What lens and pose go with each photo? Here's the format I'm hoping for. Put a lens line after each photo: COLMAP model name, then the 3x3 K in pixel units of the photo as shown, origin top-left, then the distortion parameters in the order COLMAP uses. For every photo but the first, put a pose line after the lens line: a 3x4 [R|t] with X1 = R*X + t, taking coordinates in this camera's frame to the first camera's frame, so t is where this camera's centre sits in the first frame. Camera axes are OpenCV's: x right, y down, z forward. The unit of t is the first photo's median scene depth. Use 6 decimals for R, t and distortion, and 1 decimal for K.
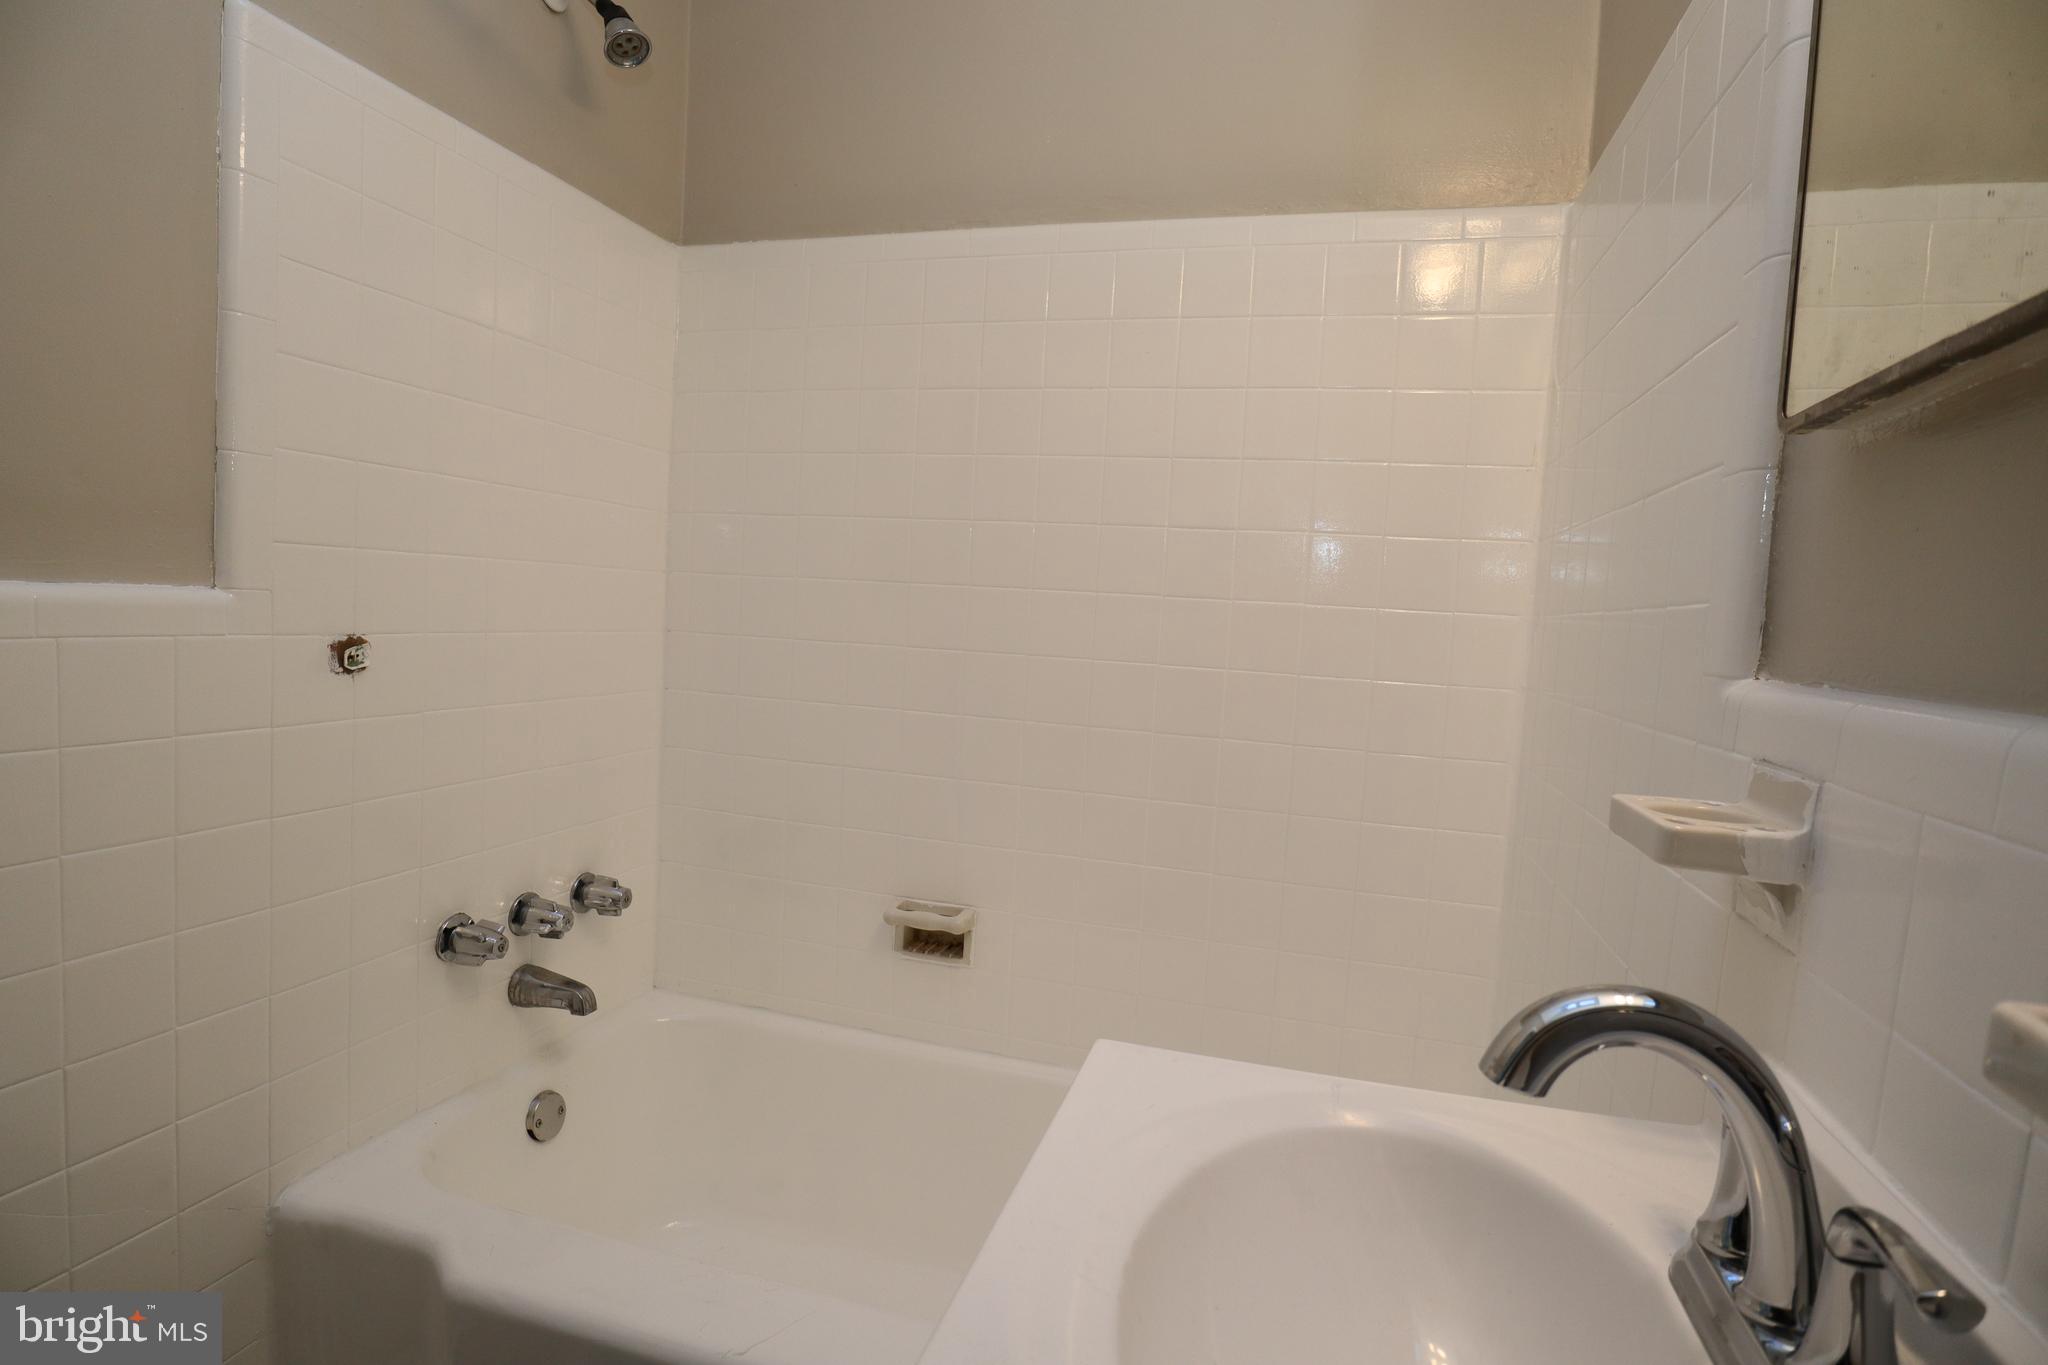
lens RADIAL K [[1033.5, 0, 1035.3], [0, 1033.5, 691.8], [0, 0, 1]] dist [-0.041835, 0.008813]
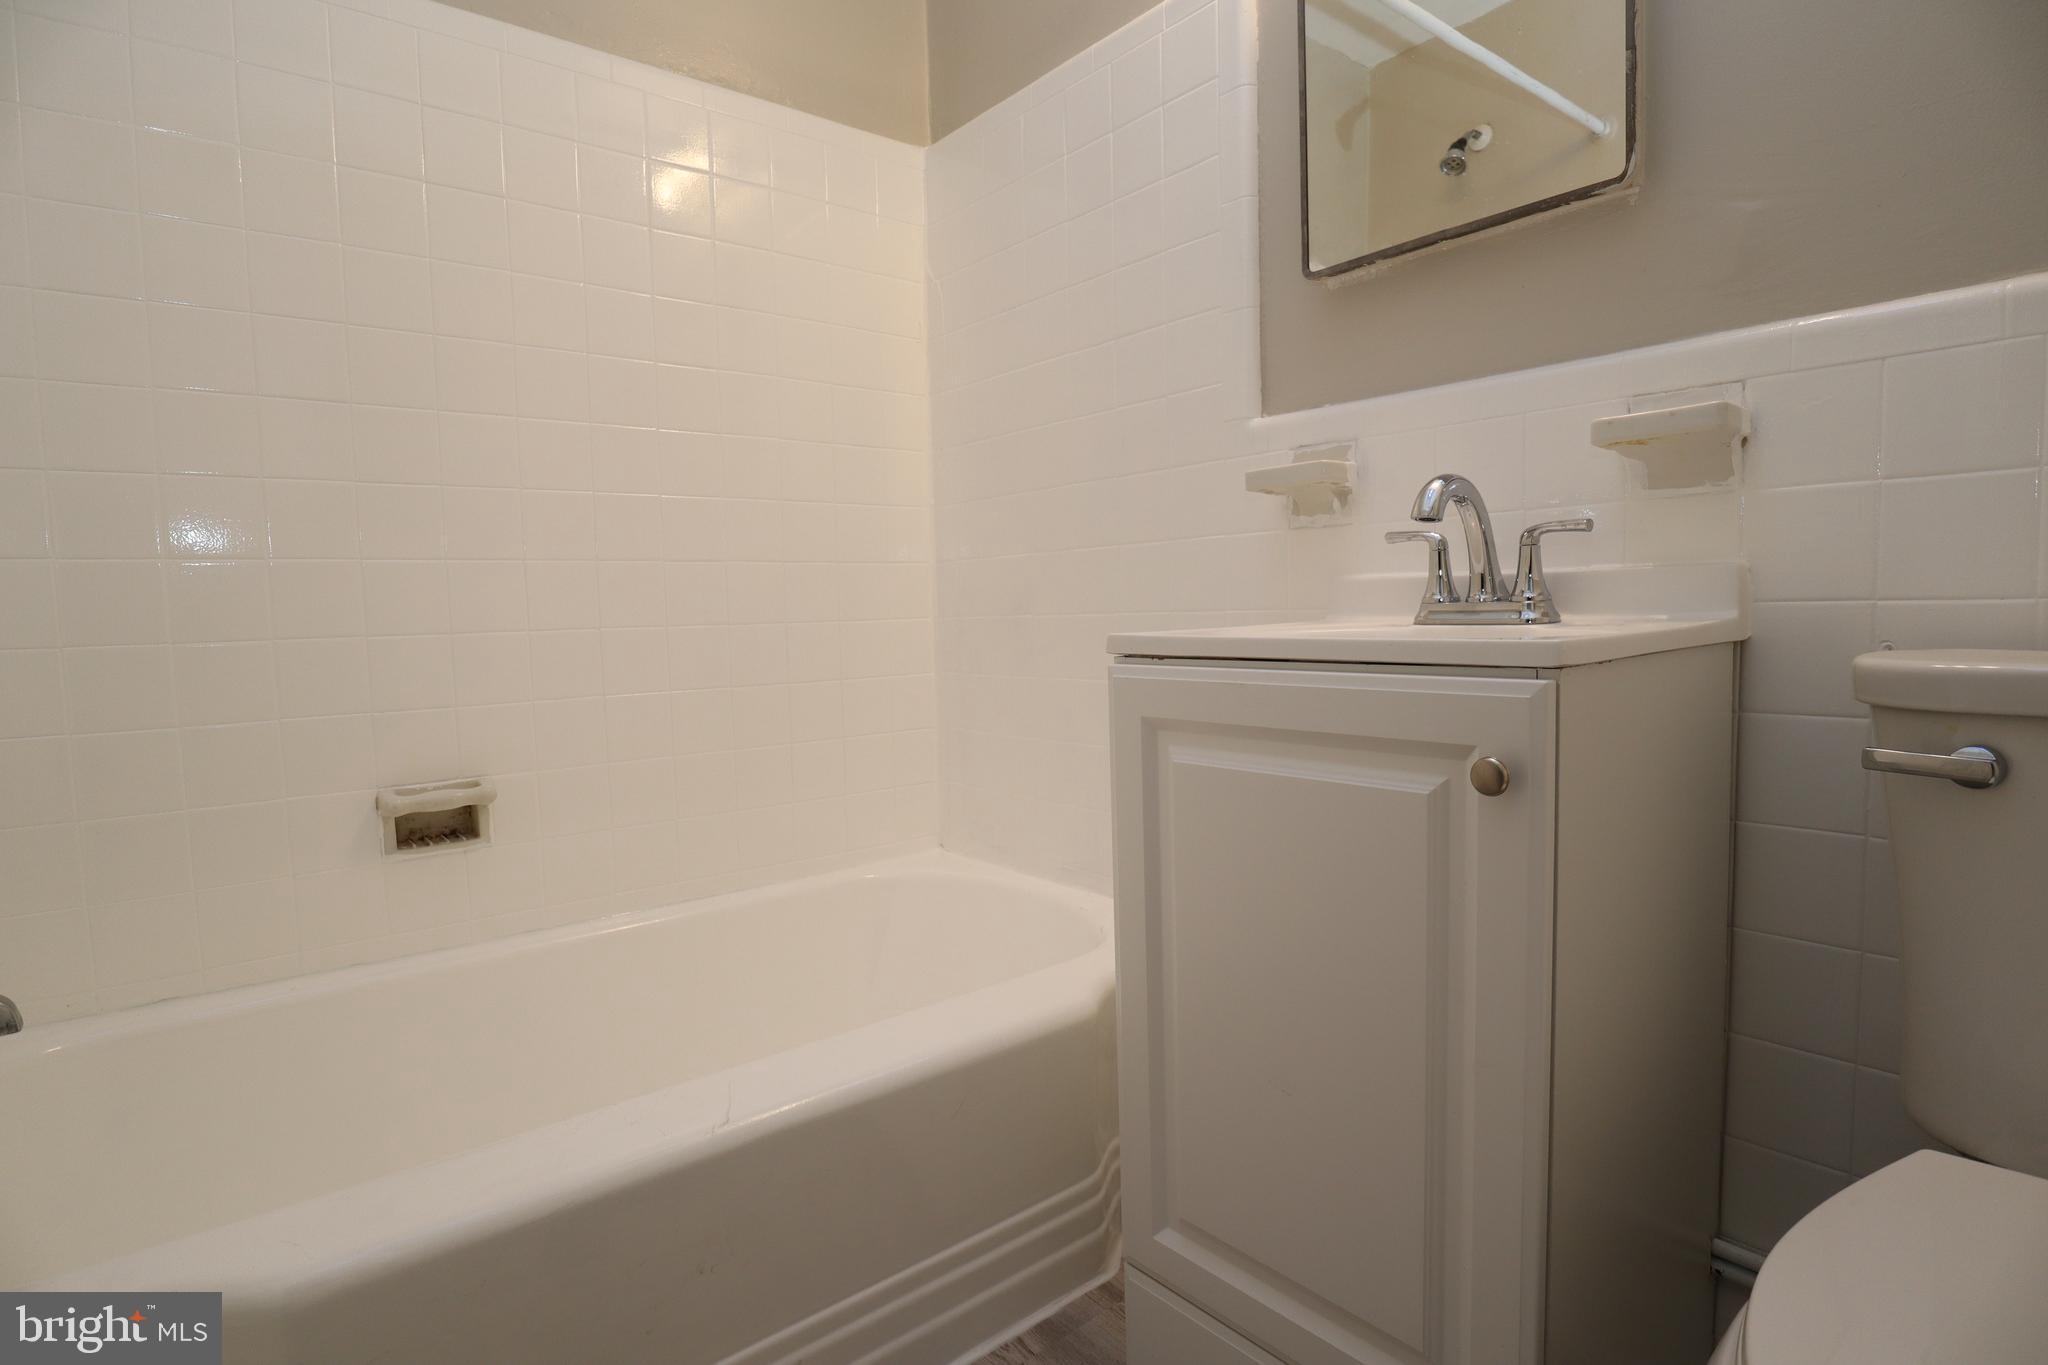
lens RADIAL K [[1044.9, 0, 1029.2], [0, 1044.9, 688.7], [0, 0, 1]] dist [-0.046693, 0.018773]
pose [[0.560925, -0.127433, 0.818000, -0.608400], [0.119727, 0.990181, 0.072156, 0.150531], [-0.819163, 0.057463, 0.570674, 0.131889]]
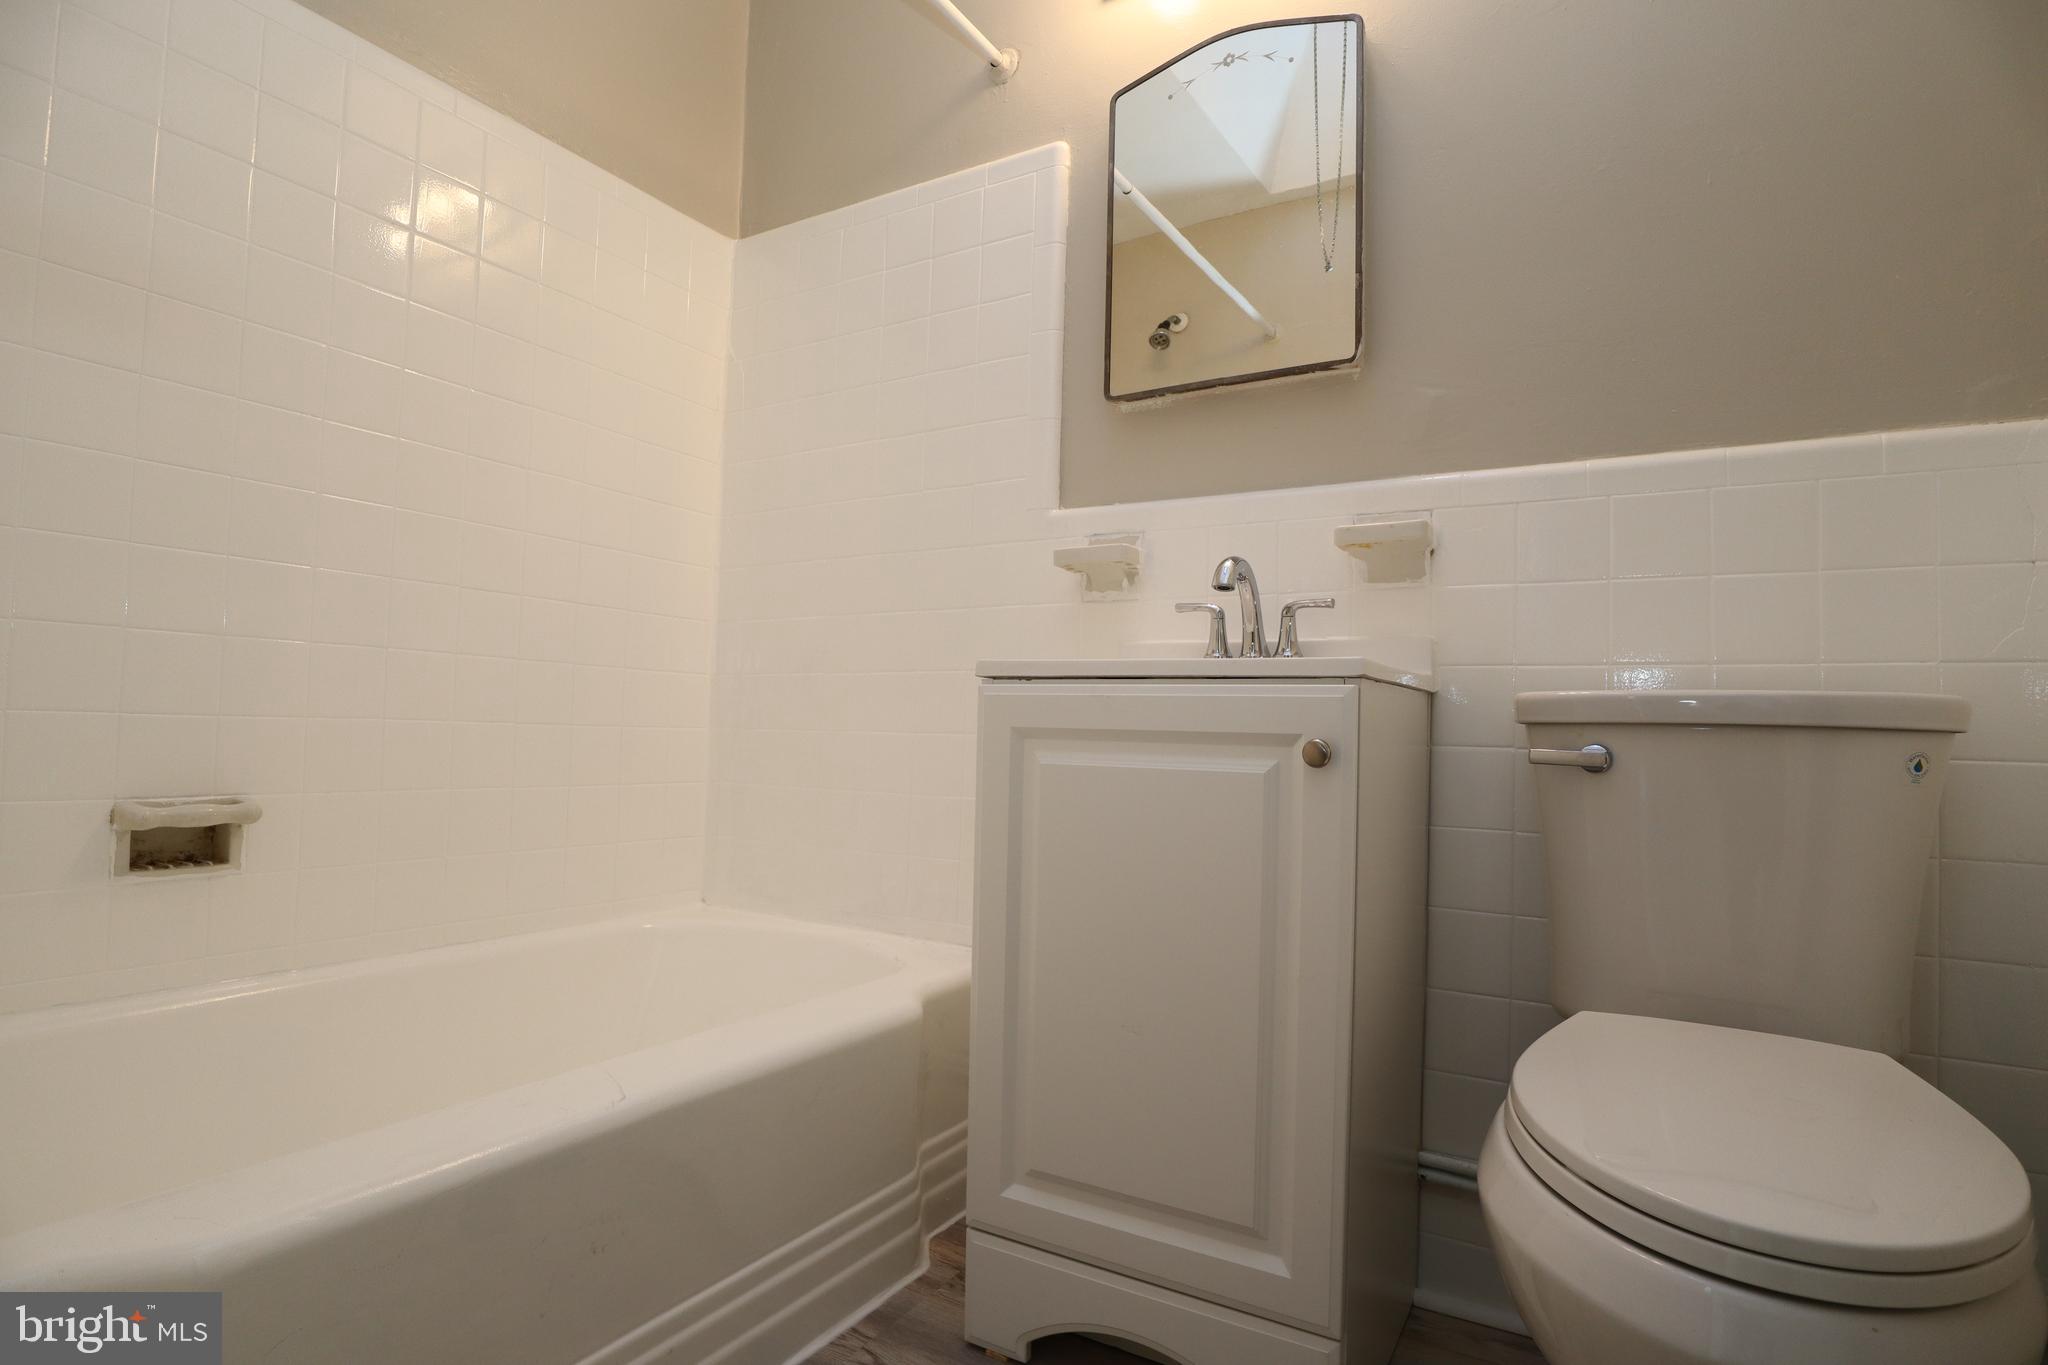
lens RADIAL K [[1045.1, 0, 1029.8], [0, 1045.1, 695.6], [0, 0, 1]] dist [-0.049866, 0.019975]
pose [[0.253917, -0.005756, 0.967209, -0.795542], [0.060989, 0.998088, -0.010071, 0.213615], [-0.965301, 0.061547, 0.253782, 0.245226]]
